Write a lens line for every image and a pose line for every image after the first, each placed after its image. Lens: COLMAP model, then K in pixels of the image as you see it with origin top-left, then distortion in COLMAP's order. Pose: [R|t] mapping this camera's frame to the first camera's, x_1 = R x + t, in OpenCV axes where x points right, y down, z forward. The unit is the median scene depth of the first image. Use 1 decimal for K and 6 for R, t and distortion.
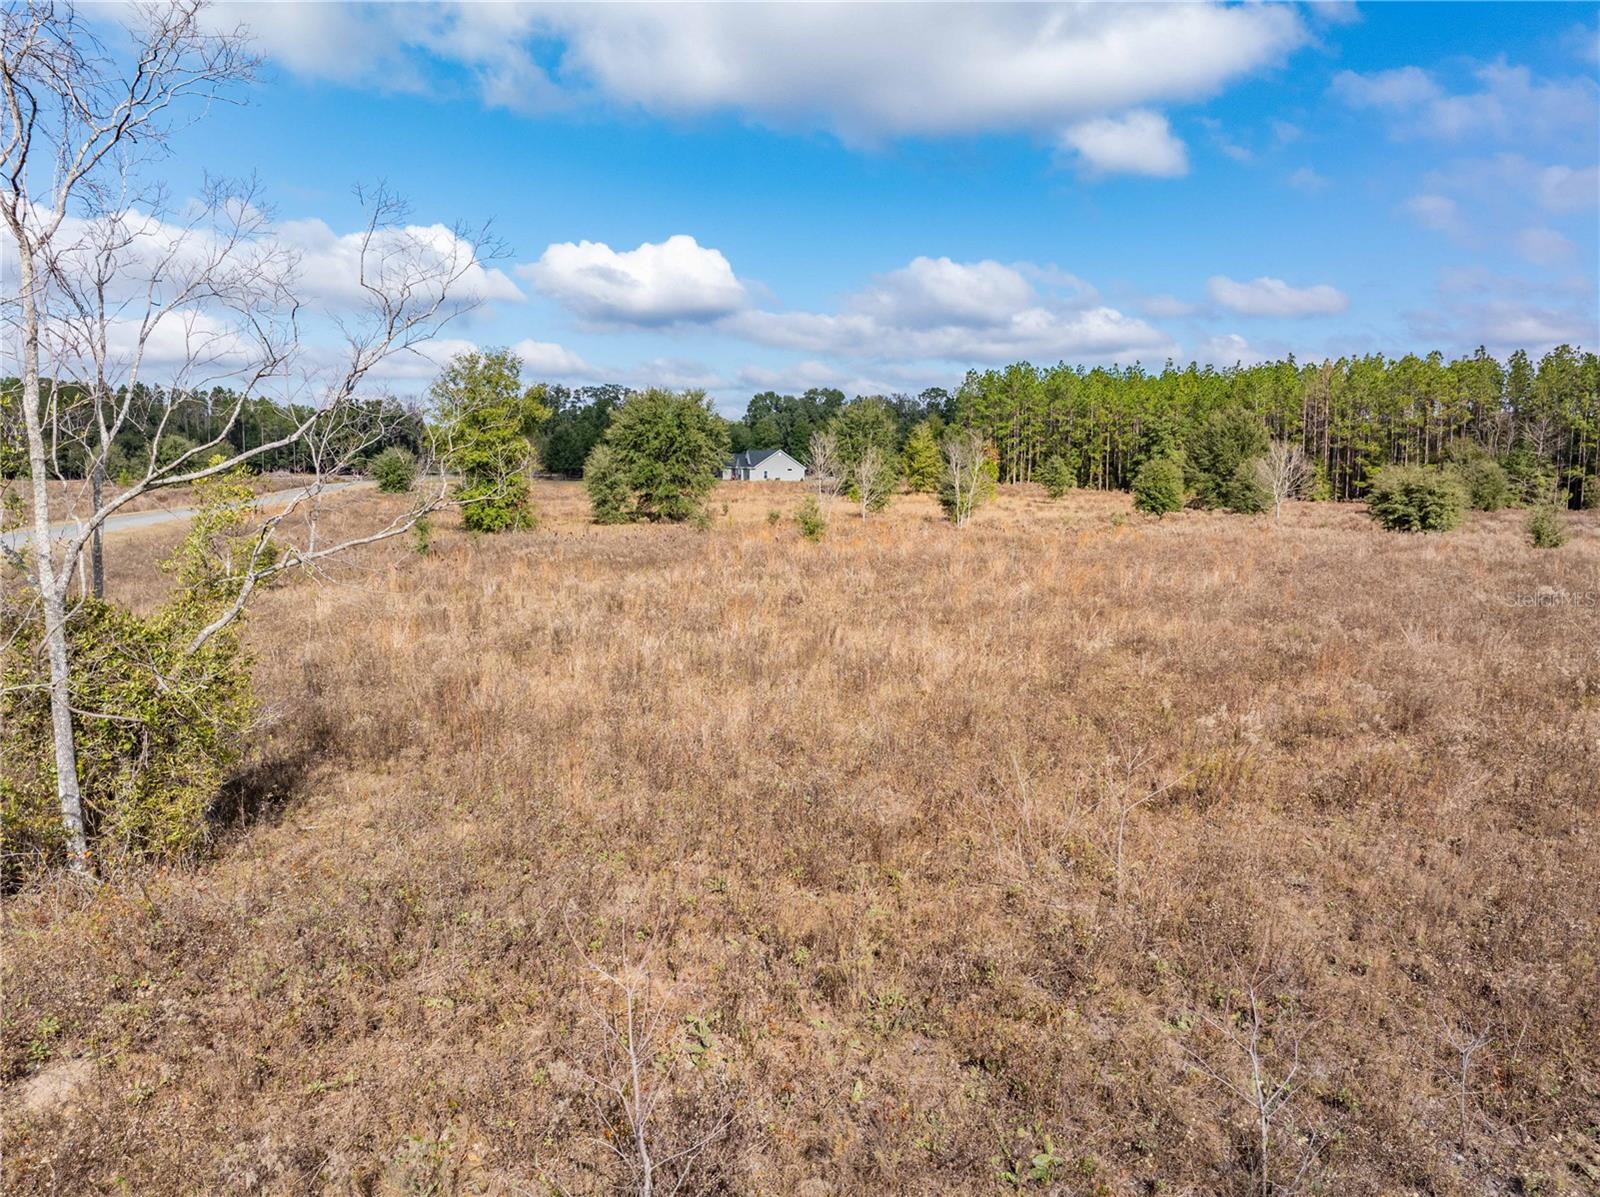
lens RADIAL K [[1155.3, 0, 800.0], [0, 1155.3, 598.5], [0, 0, 1]] dist [-0.039560, 0.010328]
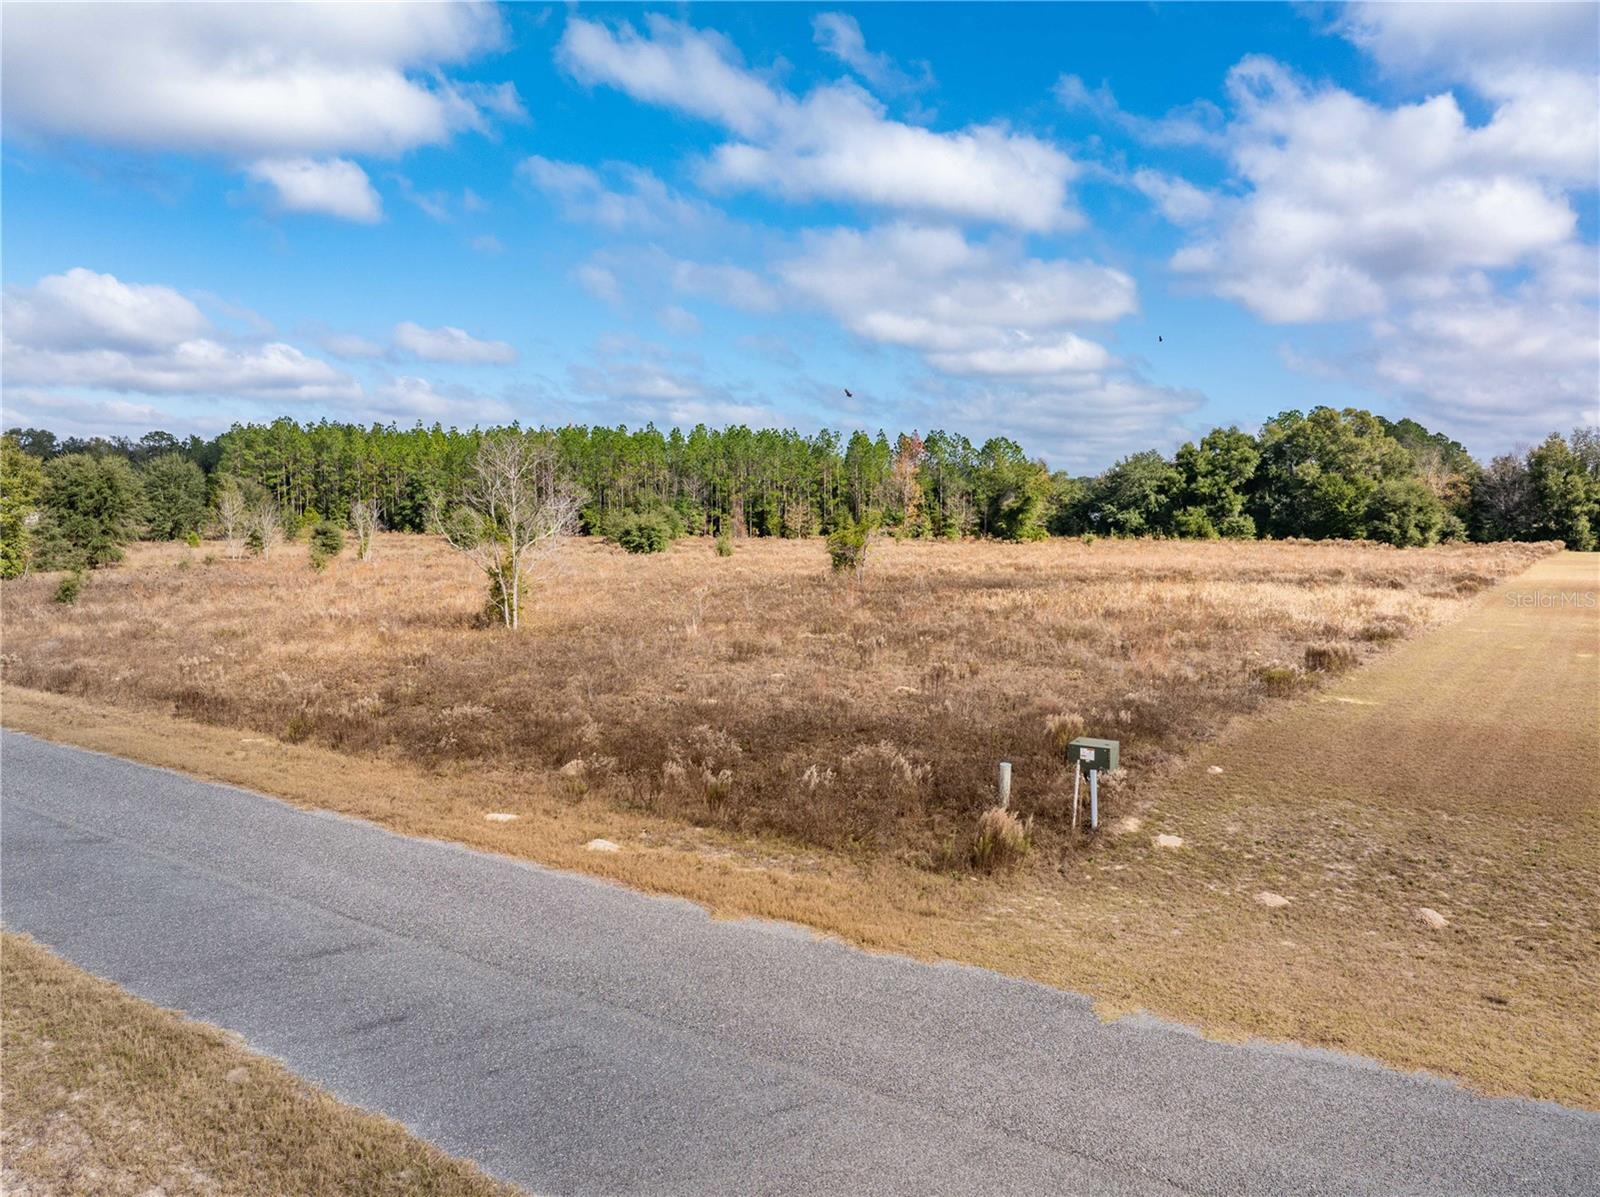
lens RADIAL K [[1130.5, 0, 800.0], [0, 1130.5, 598.5], [0, 0, 1]] dist [-0.041351, 0.007257]
pose [[0.785697, -0.054758, 0.616183, -0.146450], [0.074838, 0.997172, -0.006811, 0.019436], [-0.614067, 0.051465, 0.787574, -0.224516]]
